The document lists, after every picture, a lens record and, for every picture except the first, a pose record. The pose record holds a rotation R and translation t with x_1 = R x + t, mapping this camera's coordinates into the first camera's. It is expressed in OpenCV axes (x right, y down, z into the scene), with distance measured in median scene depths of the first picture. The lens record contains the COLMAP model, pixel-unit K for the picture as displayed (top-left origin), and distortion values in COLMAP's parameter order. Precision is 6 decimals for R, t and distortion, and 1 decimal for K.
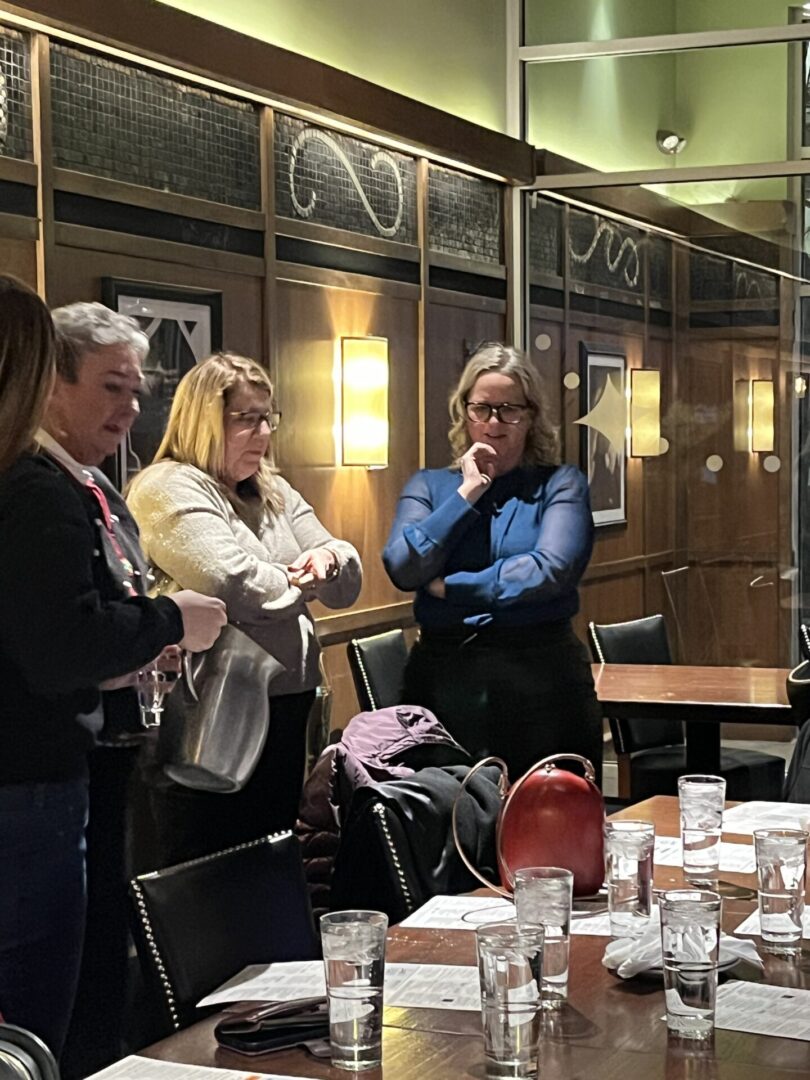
lens RADIAL K [[2247.3, 0, 412.4], [0, 2247.3, 550.7], [0, 0, 1]] dist [0.113558, 0.000000]
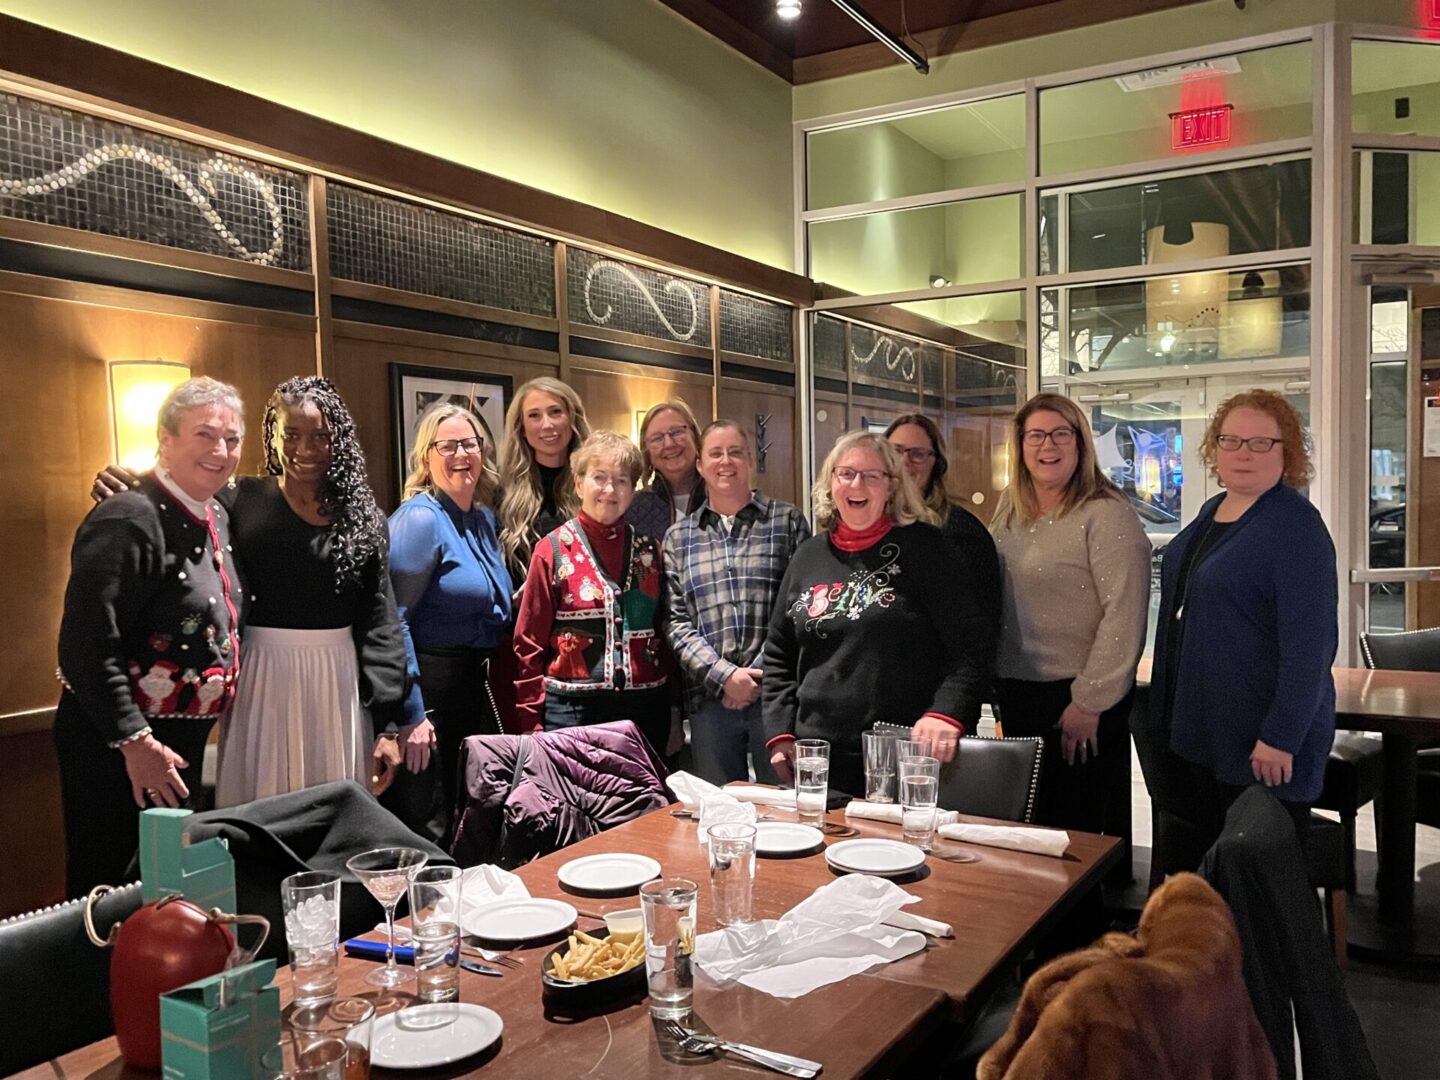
lens RADIAL K [[1229.6, 0, 731.8], [0, 1229.6, 570.0], [0, 0, 1]] dist [0.046217, -0.045163]
pose [[0.989869, -0.011017, -0.141554, 0.111933], [0.012761, 0.999853, 0.011415, -0.003676], [0.141407, -0.013105, 0.989865, 0.211692]]
